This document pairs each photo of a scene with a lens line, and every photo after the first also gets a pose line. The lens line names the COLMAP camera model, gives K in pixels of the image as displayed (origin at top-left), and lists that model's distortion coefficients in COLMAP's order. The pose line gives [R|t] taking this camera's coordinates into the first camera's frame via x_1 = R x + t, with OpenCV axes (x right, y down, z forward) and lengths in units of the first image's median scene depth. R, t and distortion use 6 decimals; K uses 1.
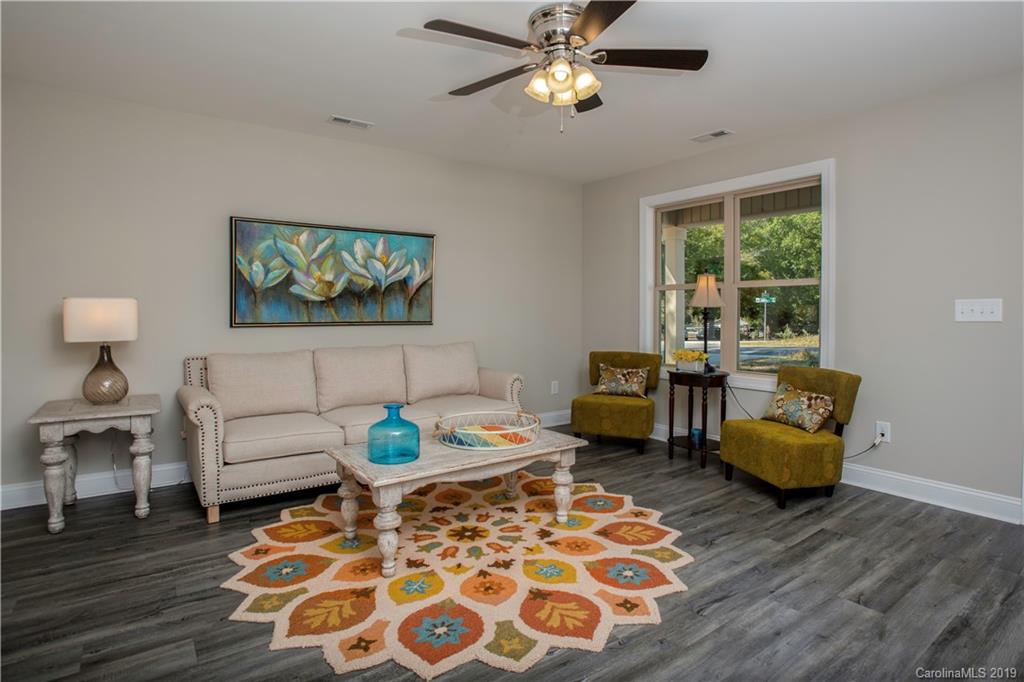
lens RADIAL K [[545.6, 0, 533.5], [0, 545.6, 320.4], [0, 0, 1]] dist [-0.045960, 0.001477]
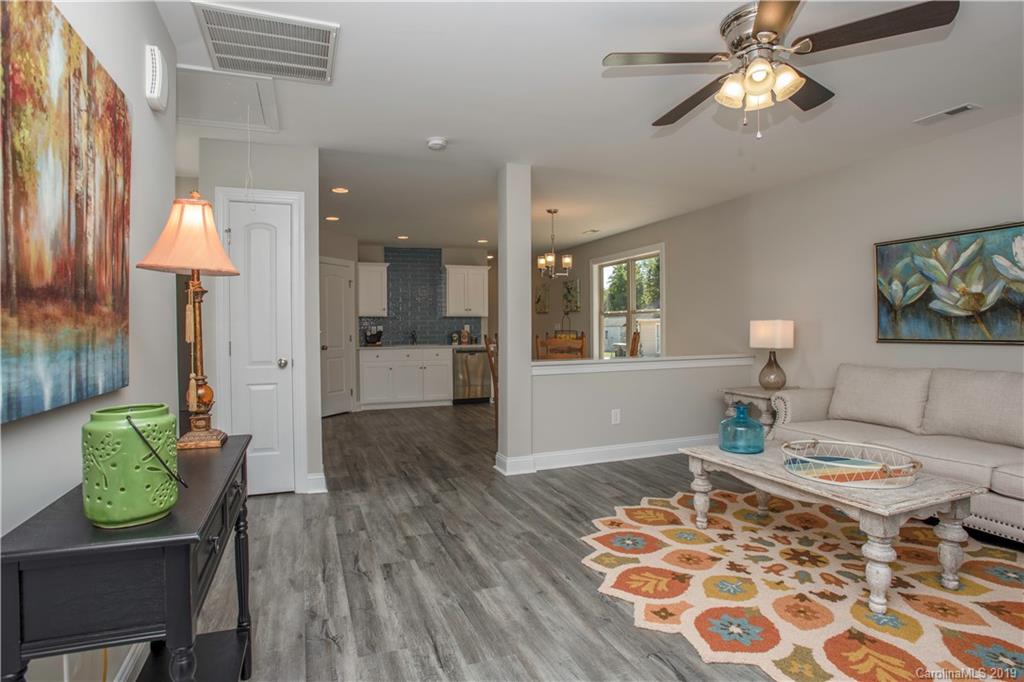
lens RADIAL K [[530.8, 0, 494.7], [0, 530.8, 337.2], [0, 0, 1]] dist [-0.058003, 0.018691]
pose [[-0.291439, 0.015960, -0.956456, 0.875199], [-0.011445, 0.999731, 0.020170, -0.013018], [0.956521, 0.016825, -0.291178, 0.697365]]
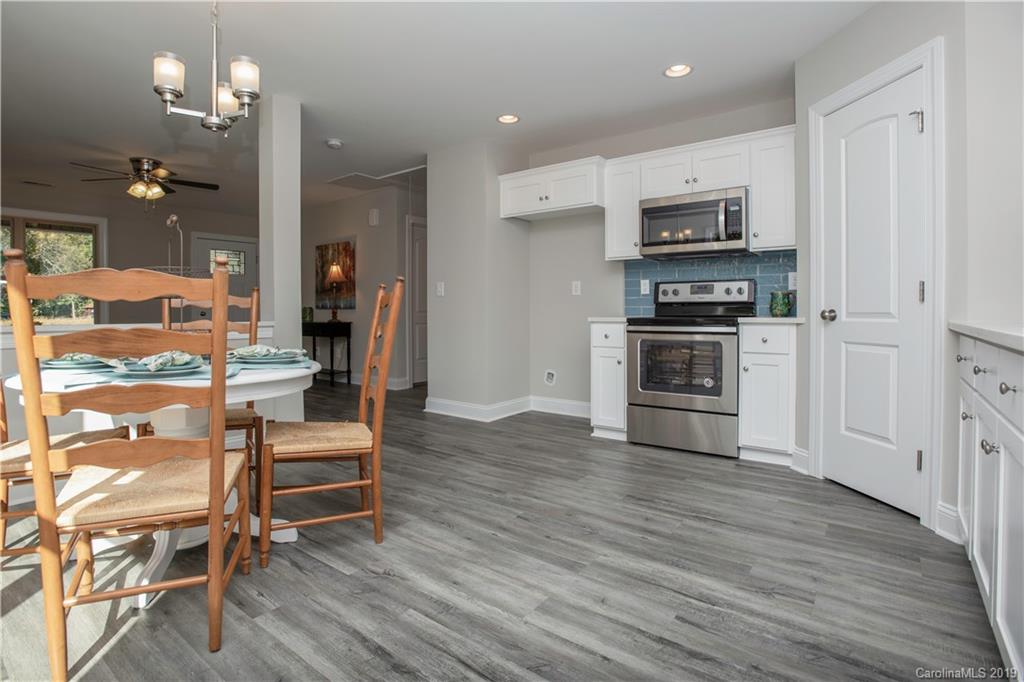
lens RADIAL K [[510.9, 0, 497.5], [0, 510.9, 312.5], [0, 0, 1]] dist [-0.036751, 0.001357]
pose [[-0.256236, -0.007893, 0.966582, -1.900237], [0.026249, 0.999541, 0.015121, 0.054045], [-0.966258, 0.029247, -0.255911, 0.125652]]
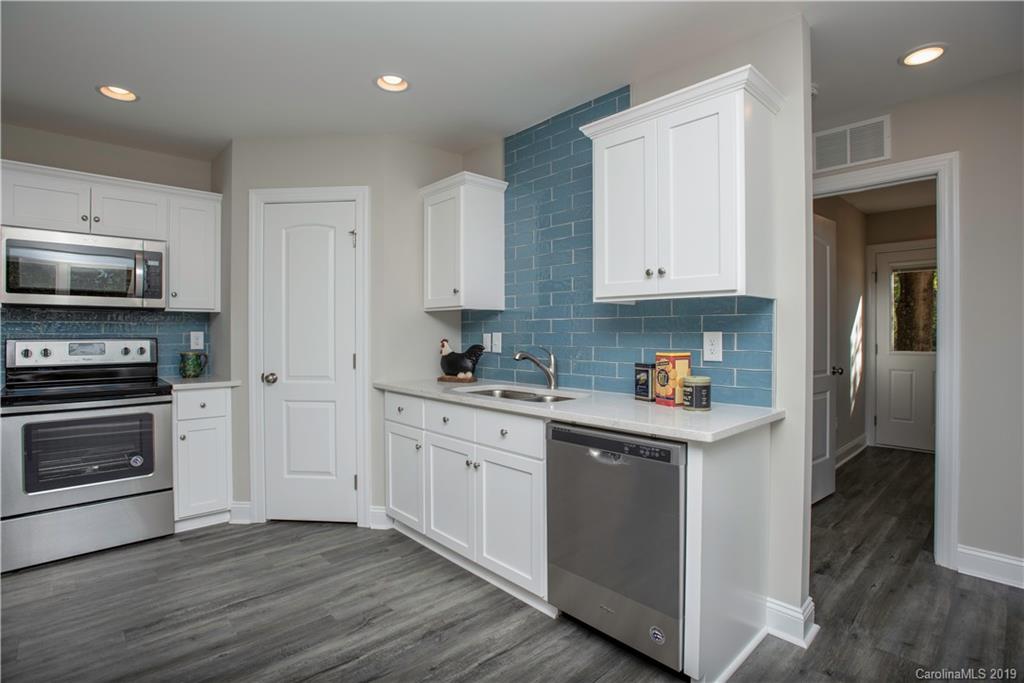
lens RADIAL K [[494.8, 0, 510.8], [0, 494.8, 335.7], [0, 0, 1]] dist [-0.061116, 0.020362]
pose [[-0.995517, -0.002353, -0.094551, -1.563442], [-0.004948, 0.999617, 0.027226, -0.032960], [0.094451, 0.027572, -0.995148, 0.375632]]
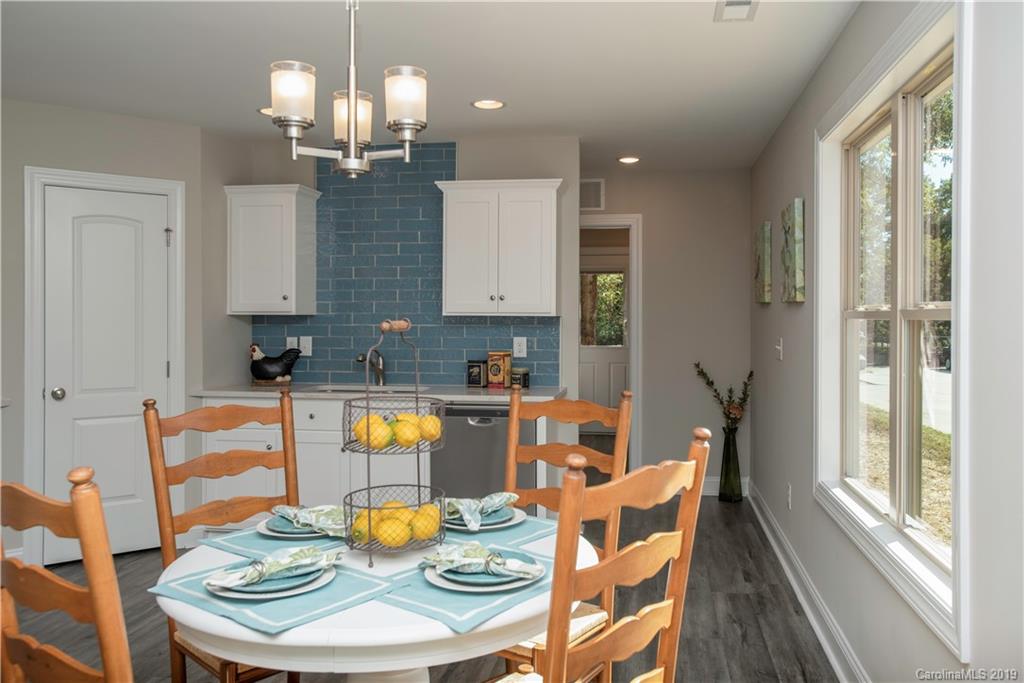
lens RADIAL K [[799.5, 0, 513.5], [0, 799.5, 315.5], [0, 0, 1]] dist [-0.000549, 0.058245]
pose [[-0.734358, -0.006737, -0.678729, -0.761573], [-0.018537, 0.999777, 0.010133, -0.083406], [0.678509, 0.020023, -0.734319, 0.926166]]
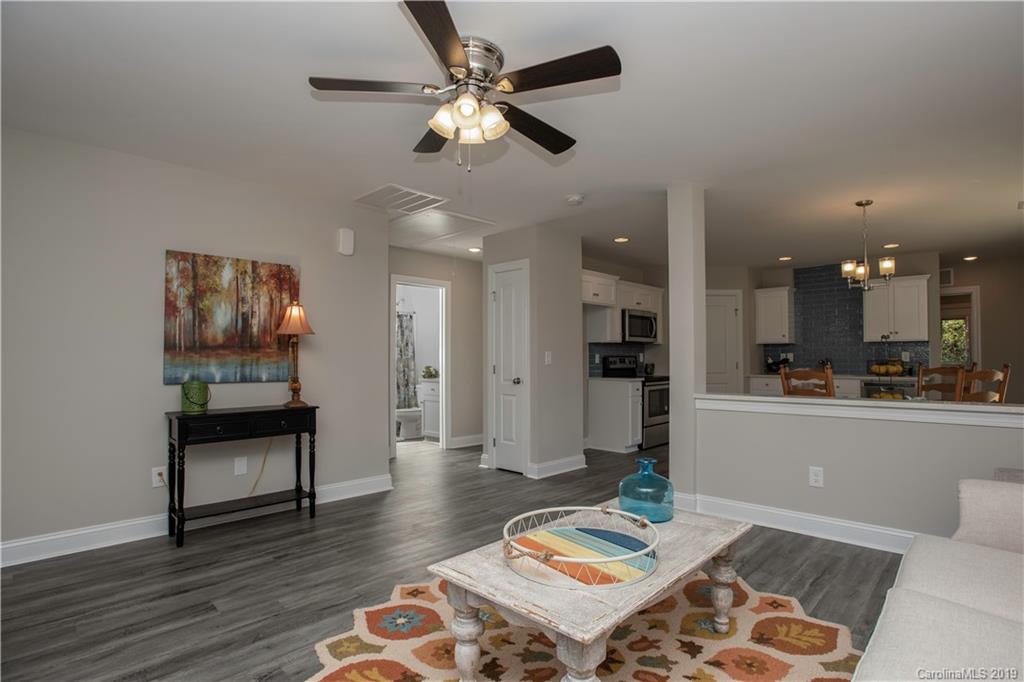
lens RADIAL K [[513.4, 0, 523.0], [0, 513.4, 351.0], [0, 0, 1]] dist [-0.071846, 0.027702]
pose [[-0.987679, -0.000997, -0.156492, 0.080303], [-0.001873, 0.999983, 0.005448, -0.031816], [0.156484, 0.005674, -0.987664, 1.581935]]
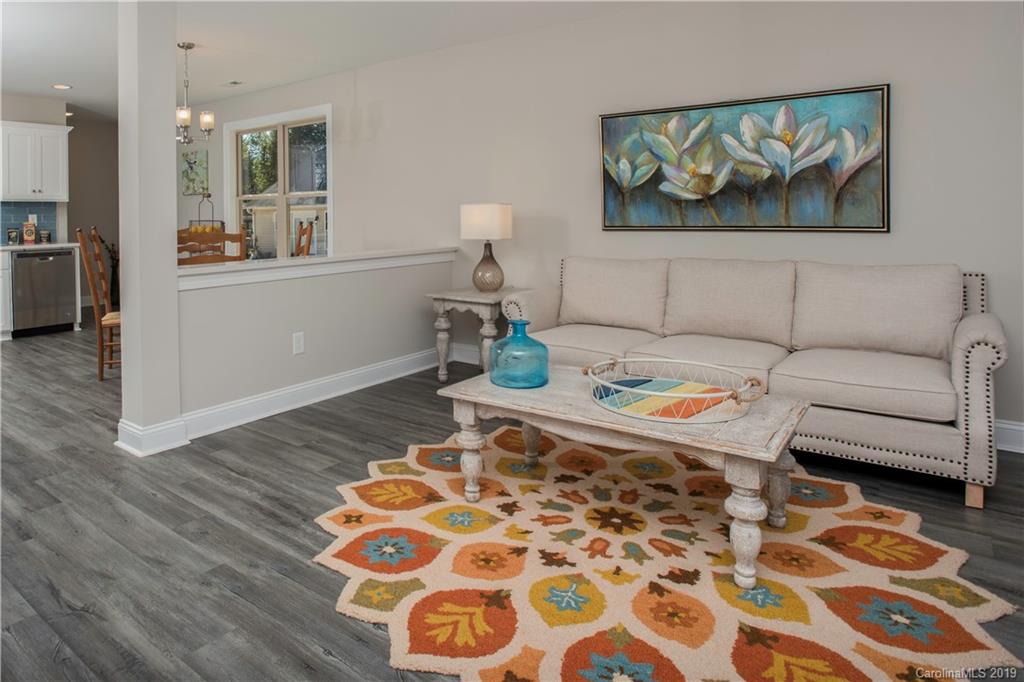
lens RADIAL K [[649.2, 0, 398.0], [0, 649.2, 221.3], [0, 0, 1]] dist [-0.070312, 0.028901]
pose [[0.202703, 0.003868, -0.979233, 0.617893], [-0.005773, 0.999980, 0.002755, -0.005588], [0.979223, 0.005095, 0.202721, 0.515173]]
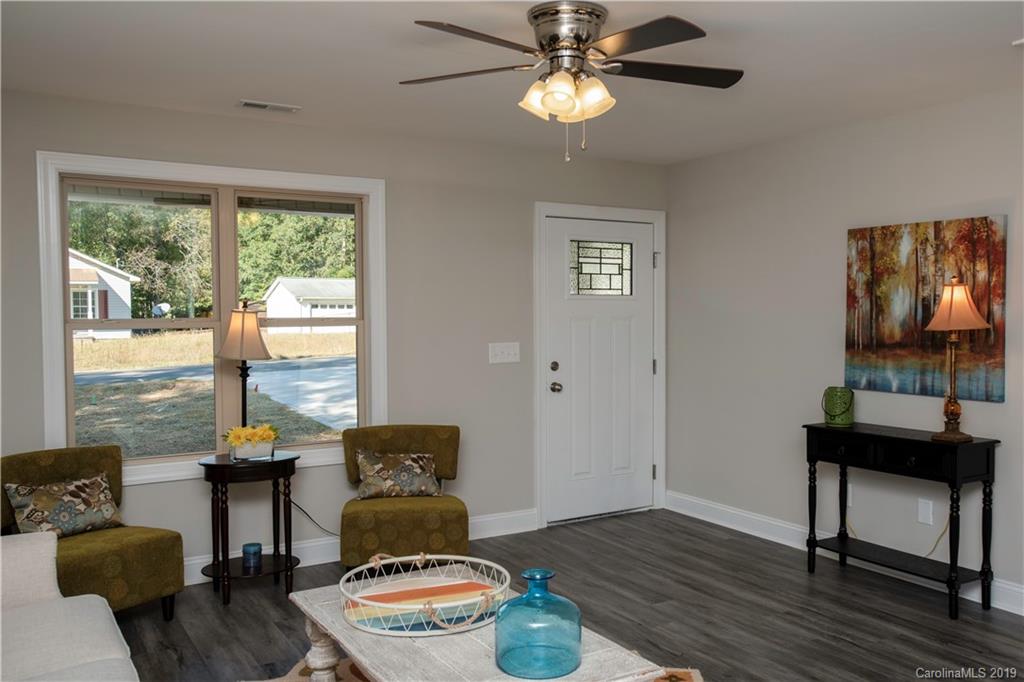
lens RADIAL K [[856.7, 0, 540.1], [0, 856.7, 346.9], [0, 0, 1]] dist [0.000097, 0.002778]
pose [[0.086722, -0.037960, 0.995509, -0.994973], [0.020496, 0.999130, 0.036313, -0.100939], [-0.996022, 0.017255, 0.087425, 0.786174]]
